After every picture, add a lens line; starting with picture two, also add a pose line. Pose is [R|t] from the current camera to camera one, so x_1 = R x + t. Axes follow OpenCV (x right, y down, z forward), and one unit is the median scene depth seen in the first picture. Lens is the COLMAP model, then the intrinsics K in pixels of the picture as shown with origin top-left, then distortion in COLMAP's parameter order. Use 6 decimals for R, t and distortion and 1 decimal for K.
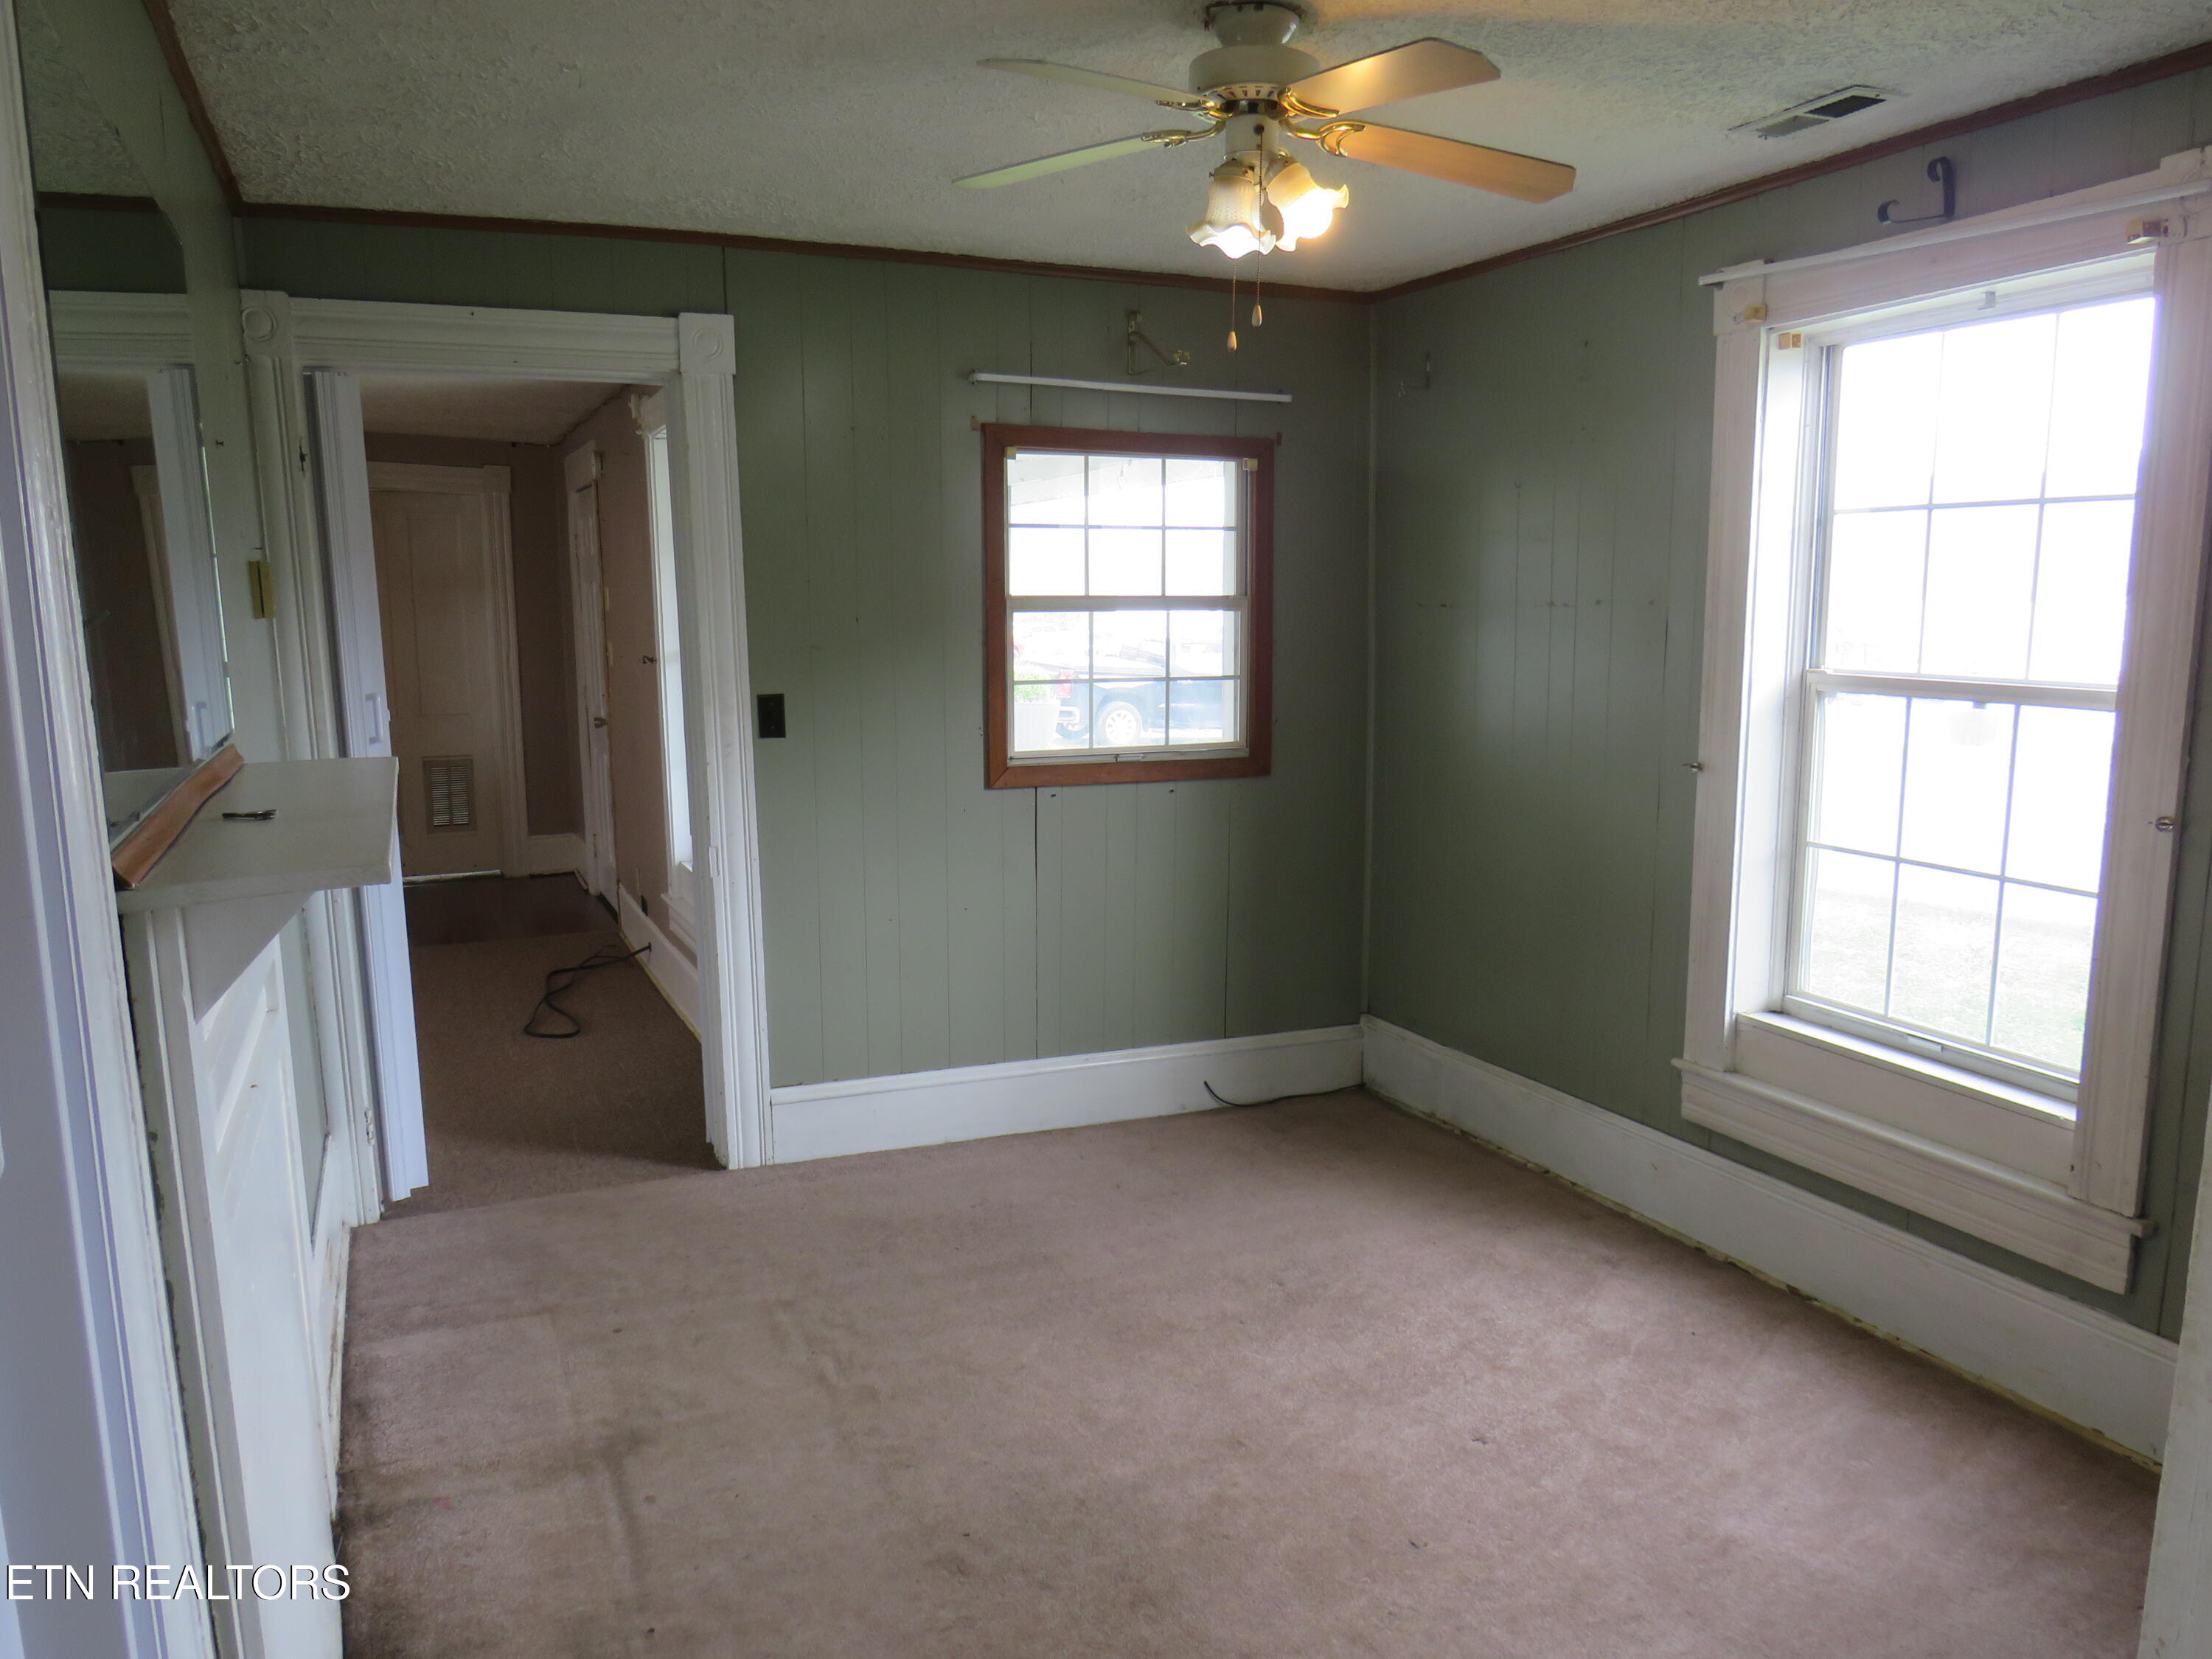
lens RADIAL K [[1583.6, 0, 1103.1], [0, 1583.6, 824.7], [0, 0, 1]] dist [-0.021588, 0.007464]
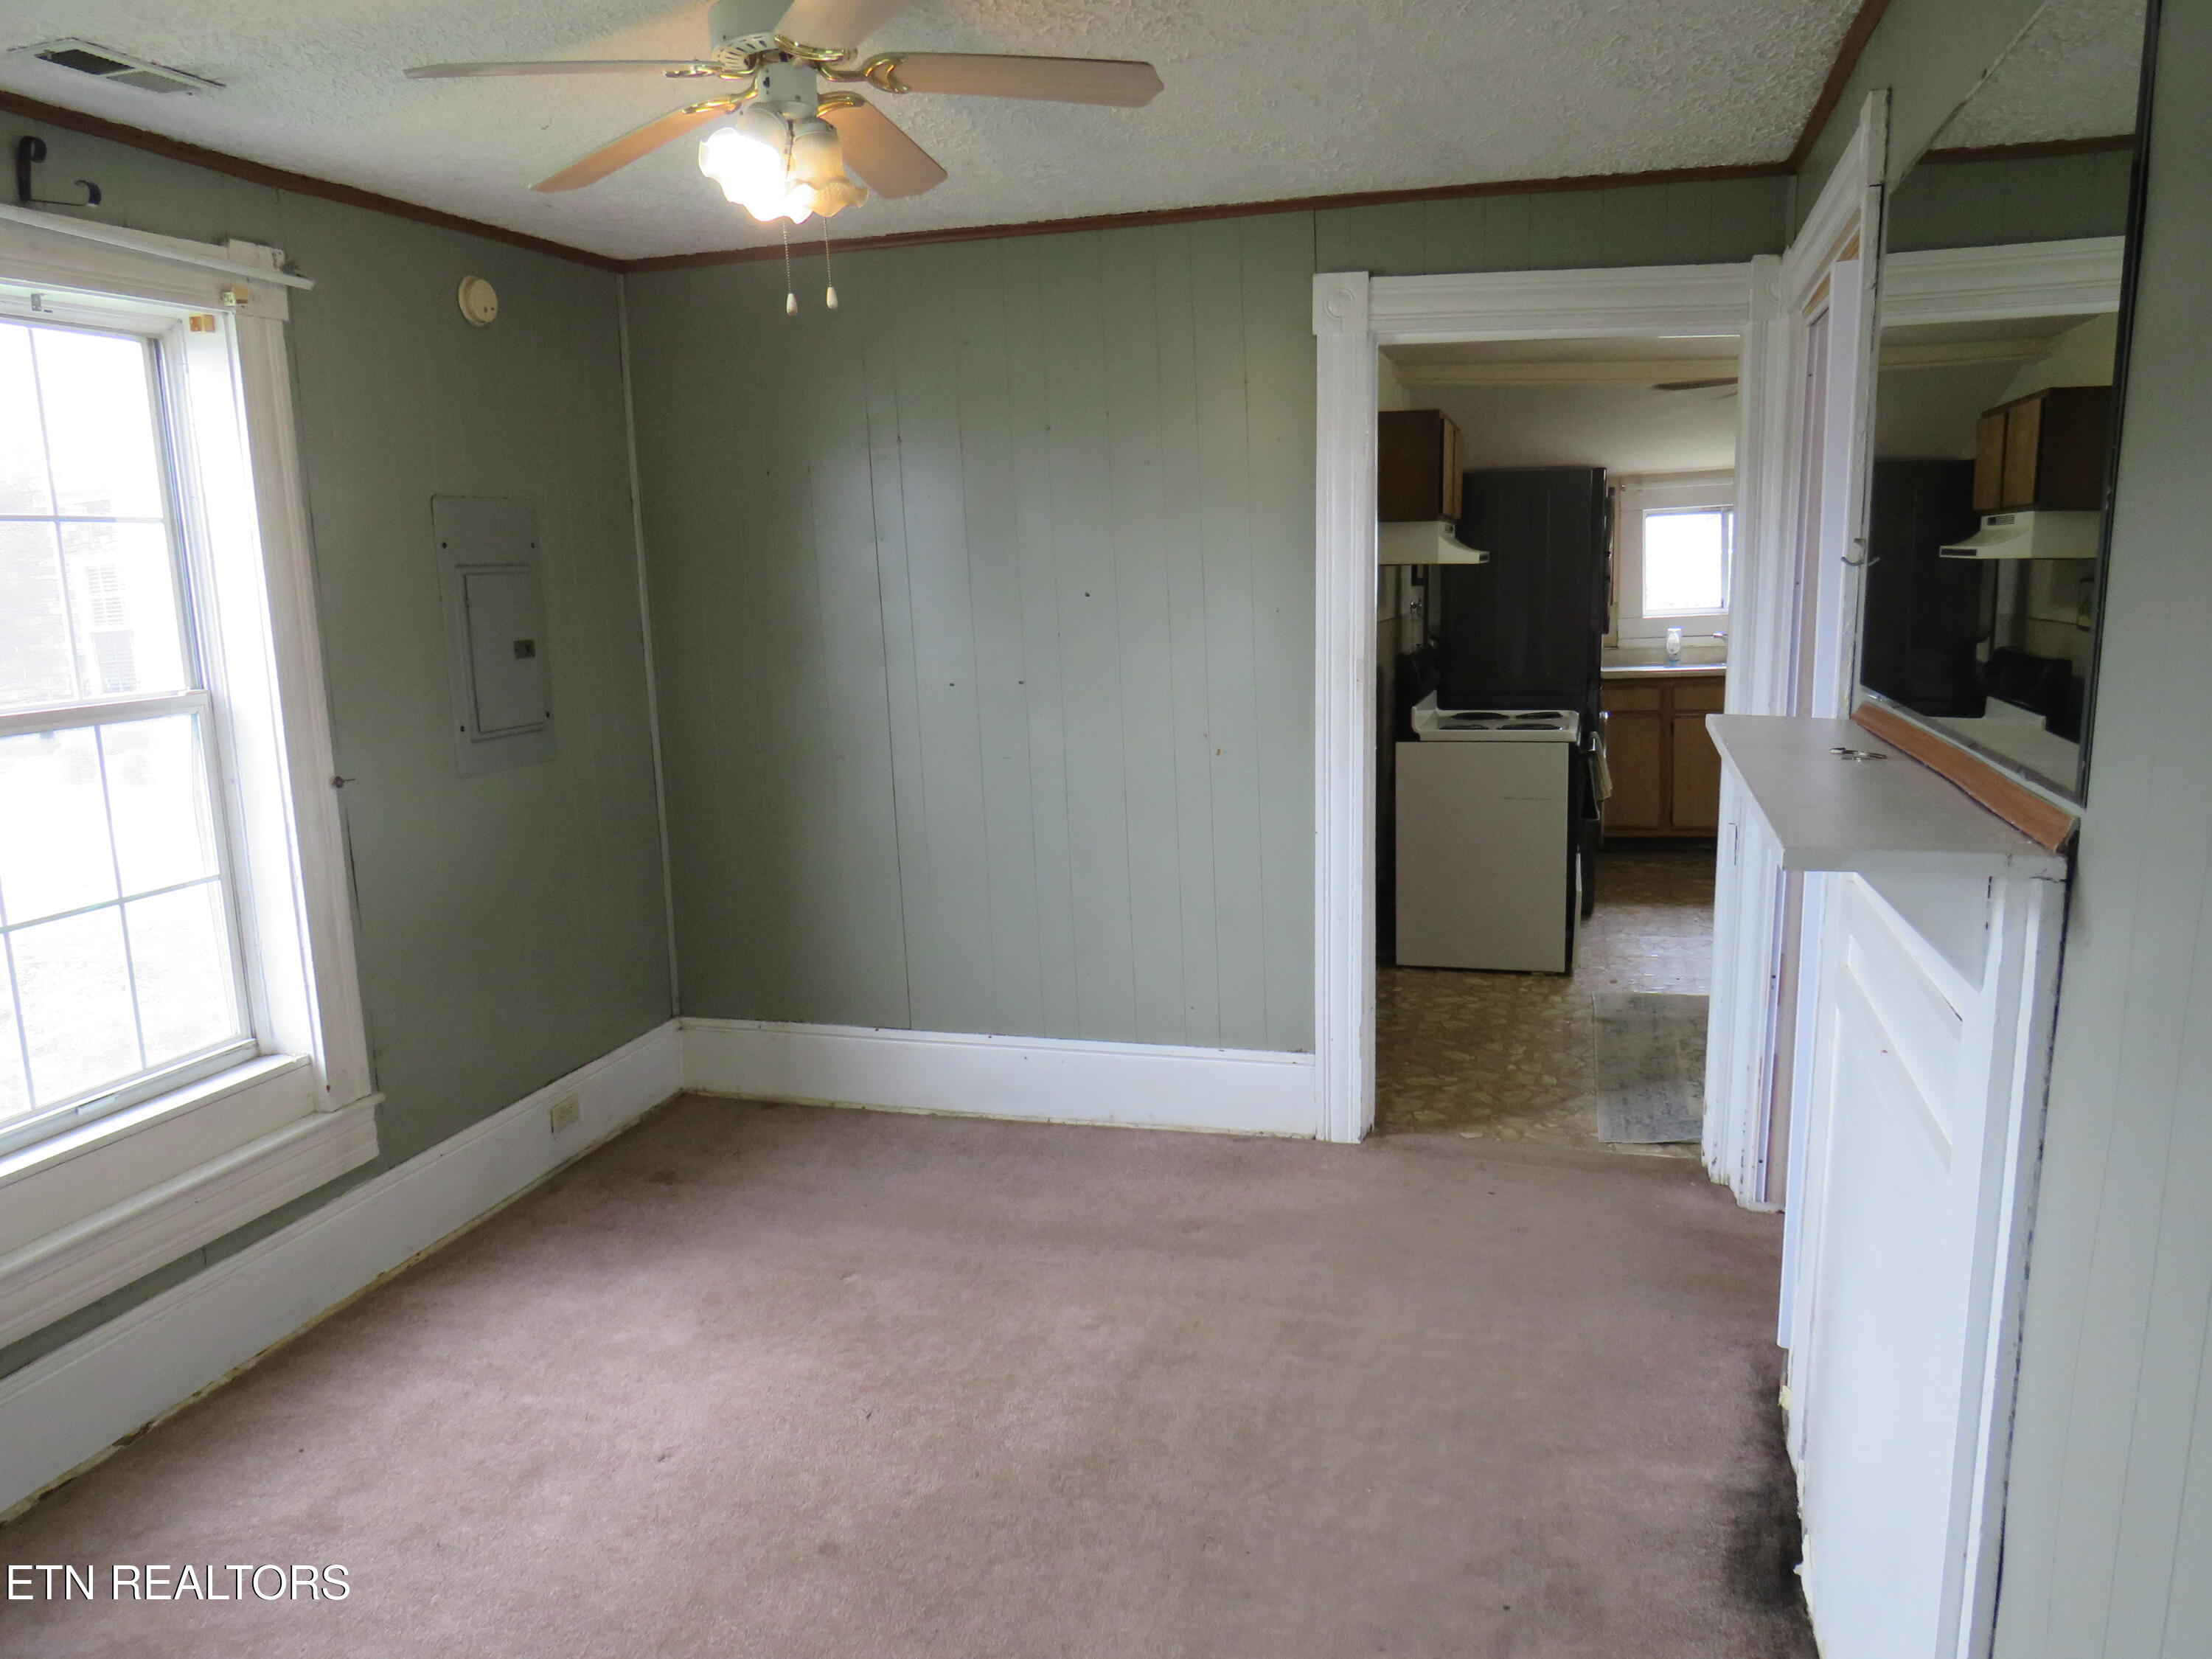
lens RADIAL K [[1583.6, 0, 1093.9], [0, 1583.6, 839.8], [0, 0, 1]] dist [-0.021588, 0.007464]
pose [[-0.747842, -0.083827, 0.658563, -0.544452], [0.137966, 0.950714, 0.277684, -0.196895], [-0.649383, 0.298523, -0.699419, 1.312152]]
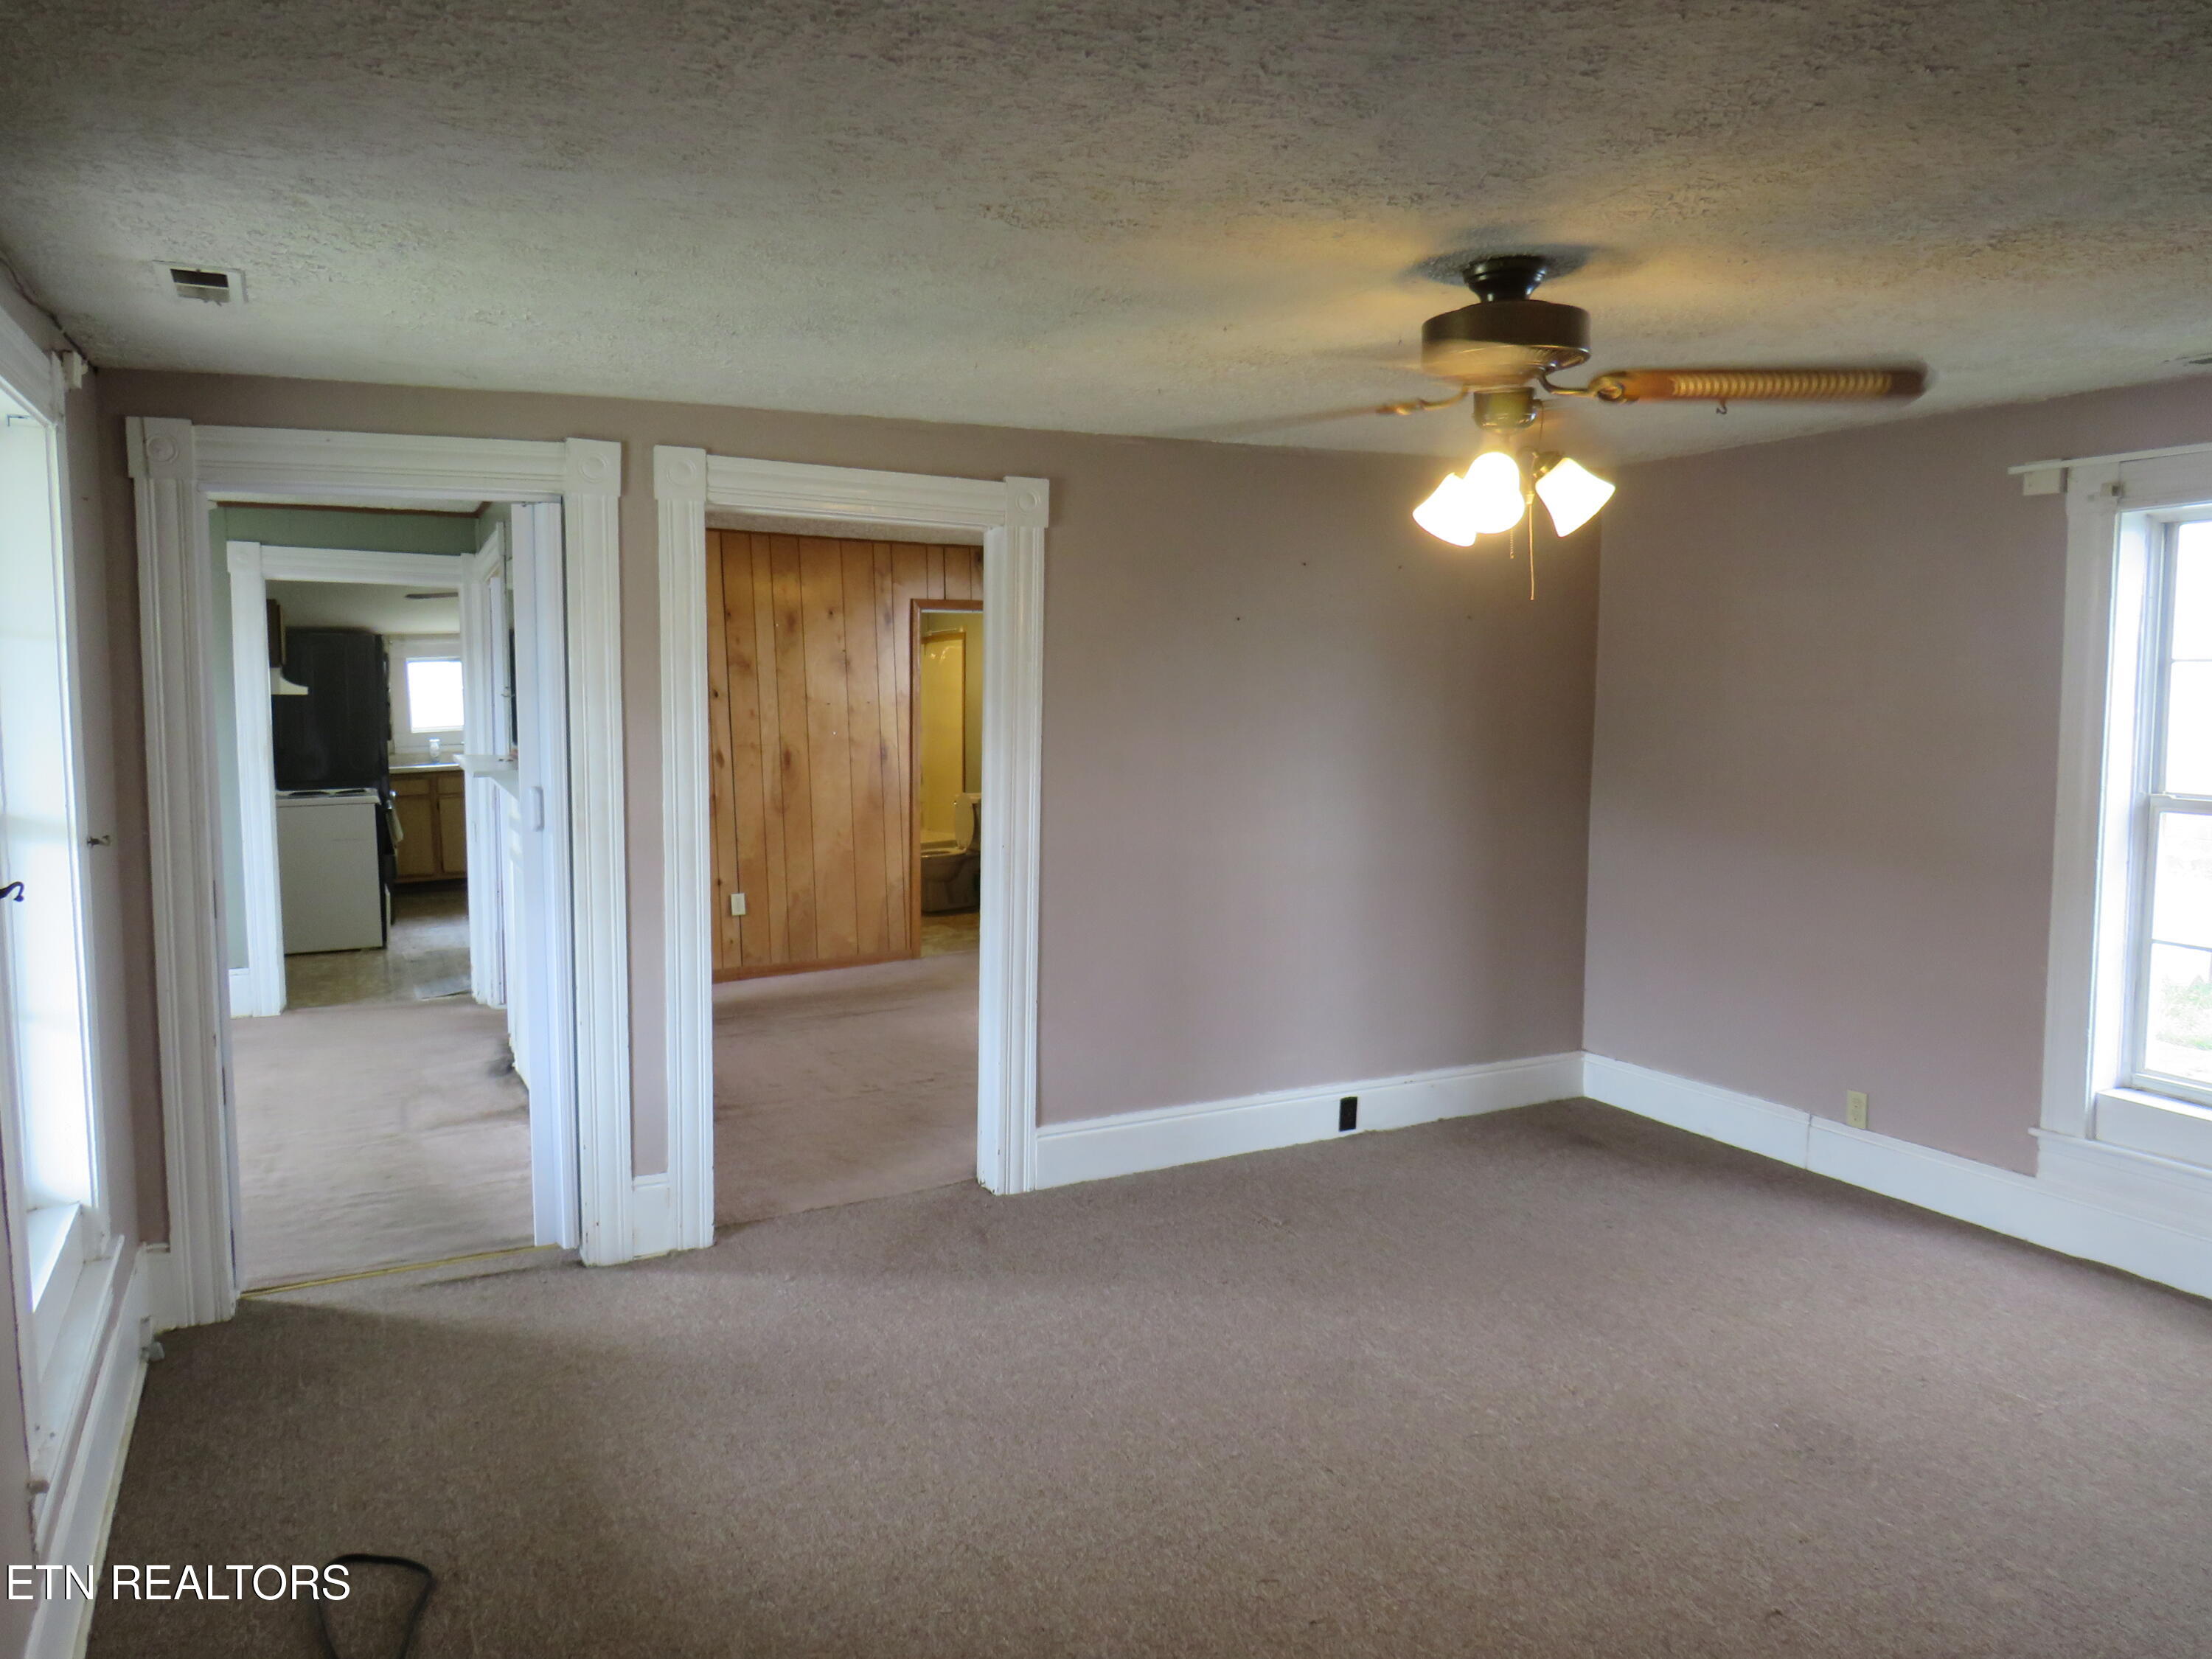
lens RADIAL K [[1583.6, 0, 1107.3], [0, 1583.6, 813.3], [0, 0, 1]] dist [-0.021588, 0.007464]
pose [[-0.999439, 0.018220, -0.028109, -1.048579], [0.010859, 0.970051, 0.242657, -0.412985], [0.031689, 0.242215, -0.969705, 2.601743]]
